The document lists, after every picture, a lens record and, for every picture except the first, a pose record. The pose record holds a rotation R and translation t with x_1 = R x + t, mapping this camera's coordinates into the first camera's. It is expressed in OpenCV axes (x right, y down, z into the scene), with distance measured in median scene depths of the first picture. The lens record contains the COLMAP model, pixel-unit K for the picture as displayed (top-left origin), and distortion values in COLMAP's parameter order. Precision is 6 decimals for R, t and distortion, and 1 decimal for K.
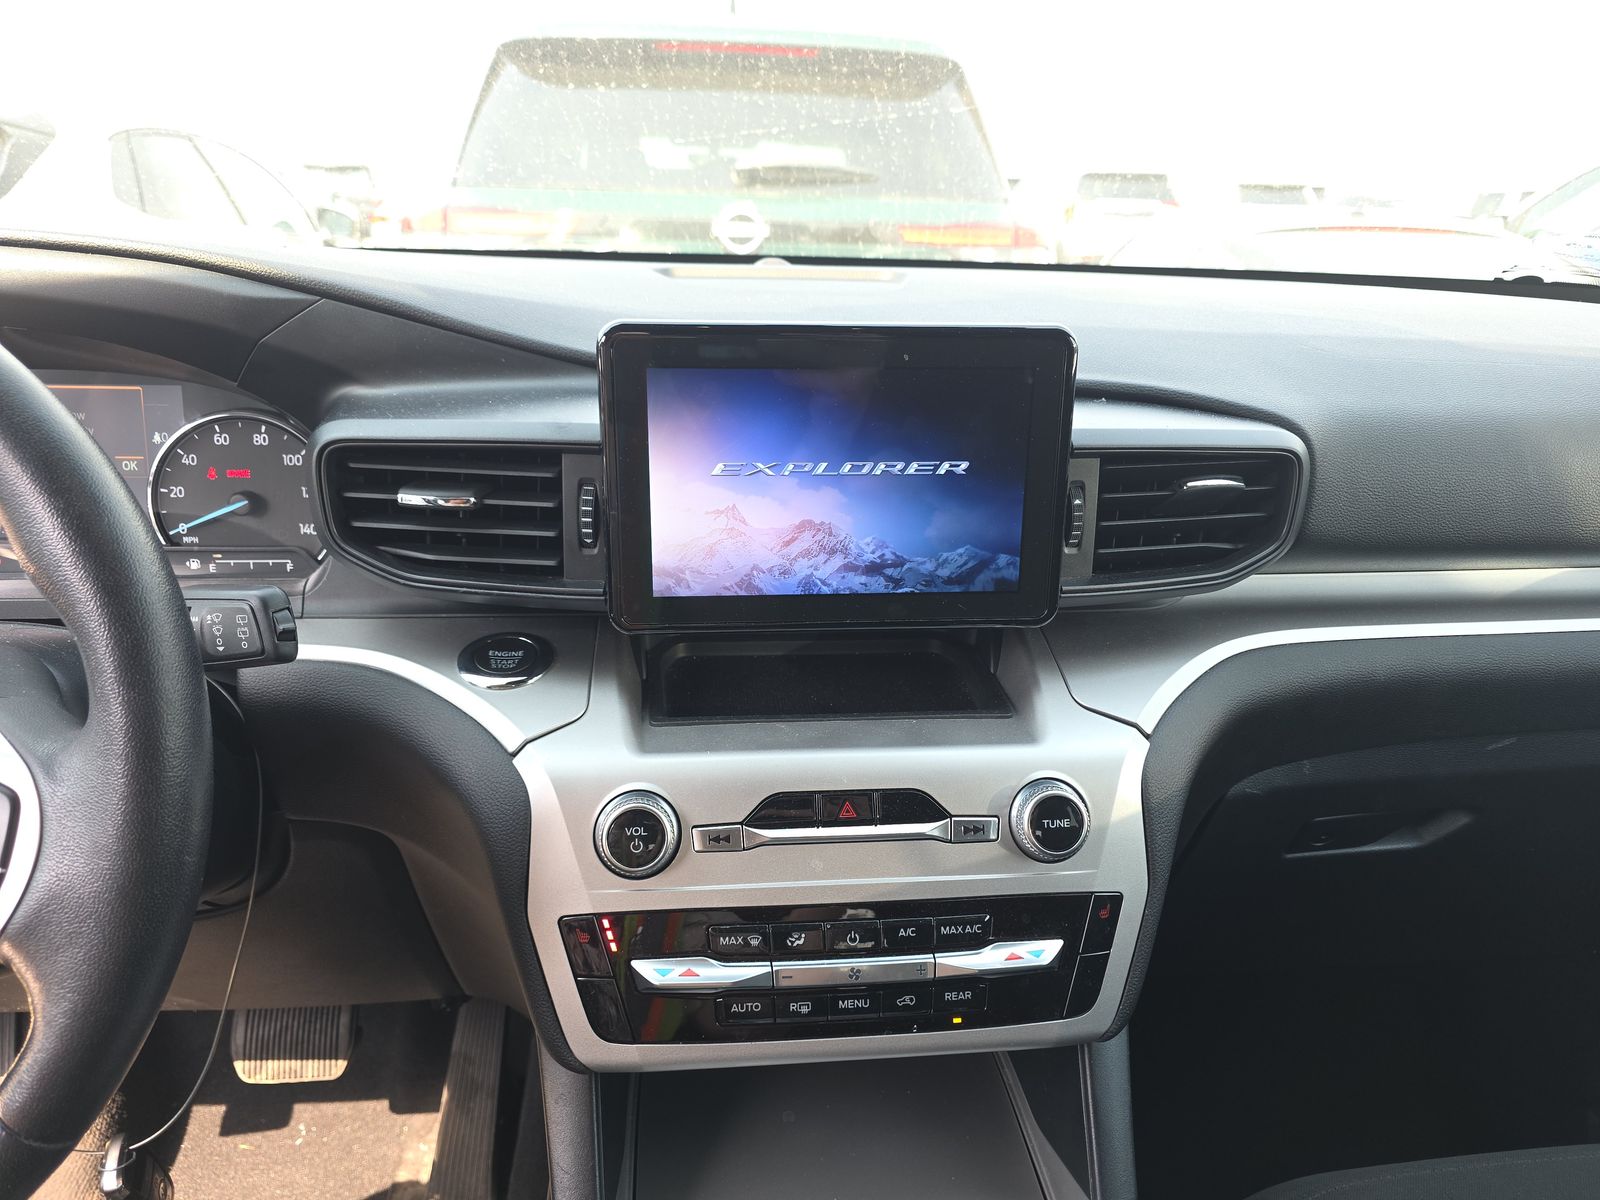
lens RADIAL K [[1099.2, 0, 801.0], [0, 1099.2, 600.8], [0, 0, 1]] dist [0.007734, -0.002046]
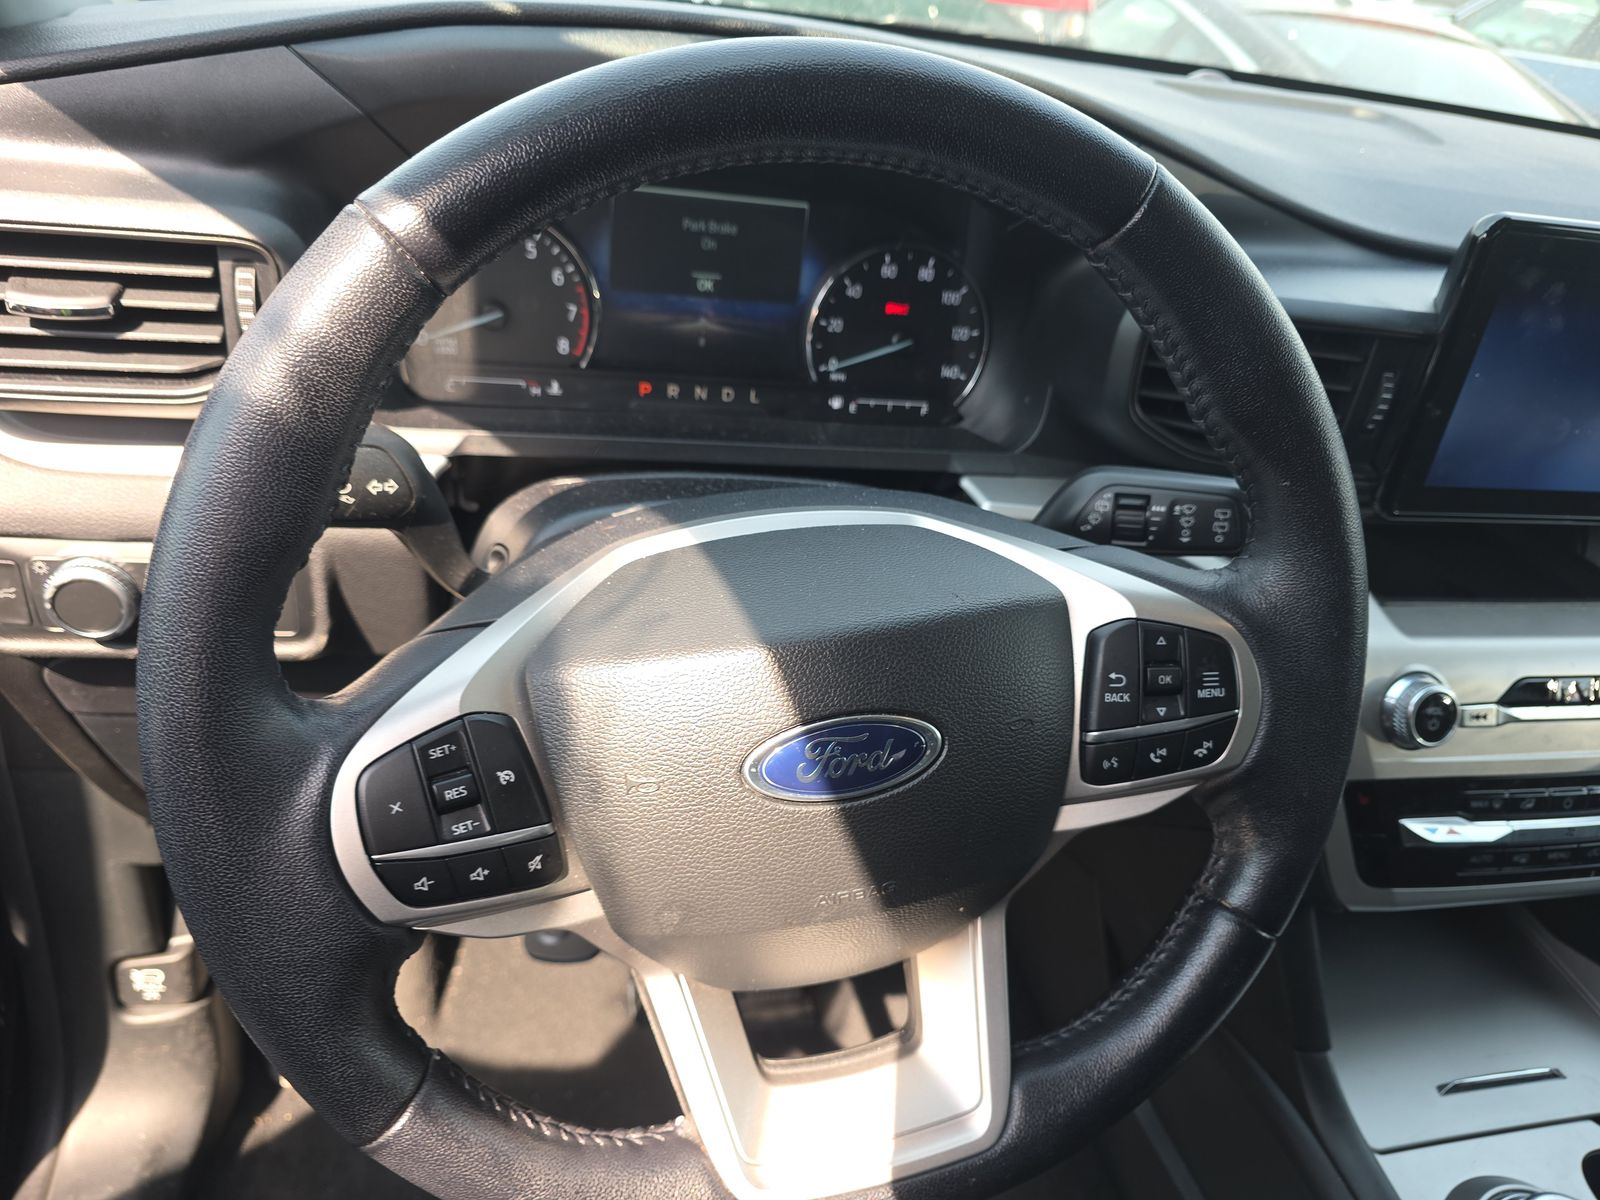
lens RADIAL K [[1160.8, 0, 793.5], [0, 1160.8, 605.6], [0, 0, 1]] dist [0.005510, -0.001181]
pose [[0.984760, 0.033740, 0.170613, -0.761382], [-0.068768, 0.976597, 0.203788, -0.064875], [-0.159745, -0.212415, 0.964034, 0.008346]]
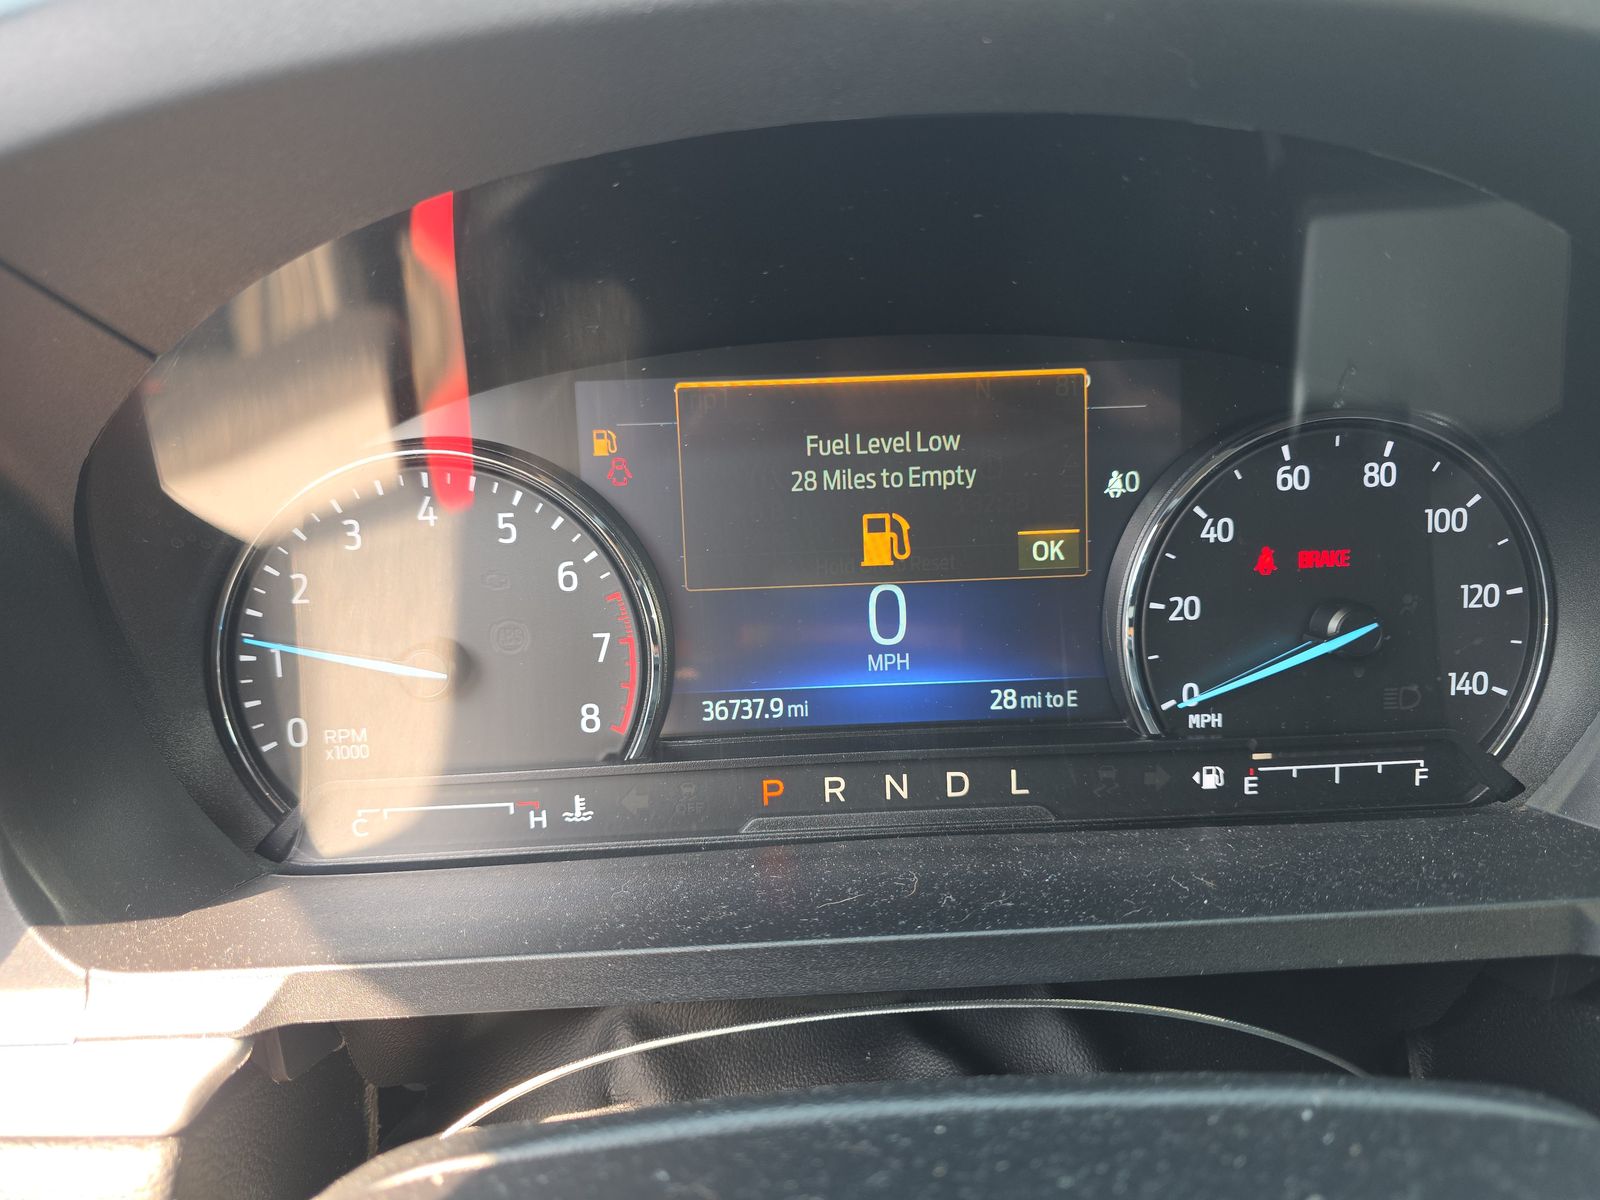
lens RADIAL K [[1099.2, 0, 802.1], [0, 1099.2, 591.8], [0, 0, 1]] dist [0.007734, -0.002046]
pose [[0.996562, -0.040737, -0.072147, -0.681182], [0.035236, 0.996489, -0.075947, -0.078604], [0.074988, 0.073144, 0.994498, 0.574248]]
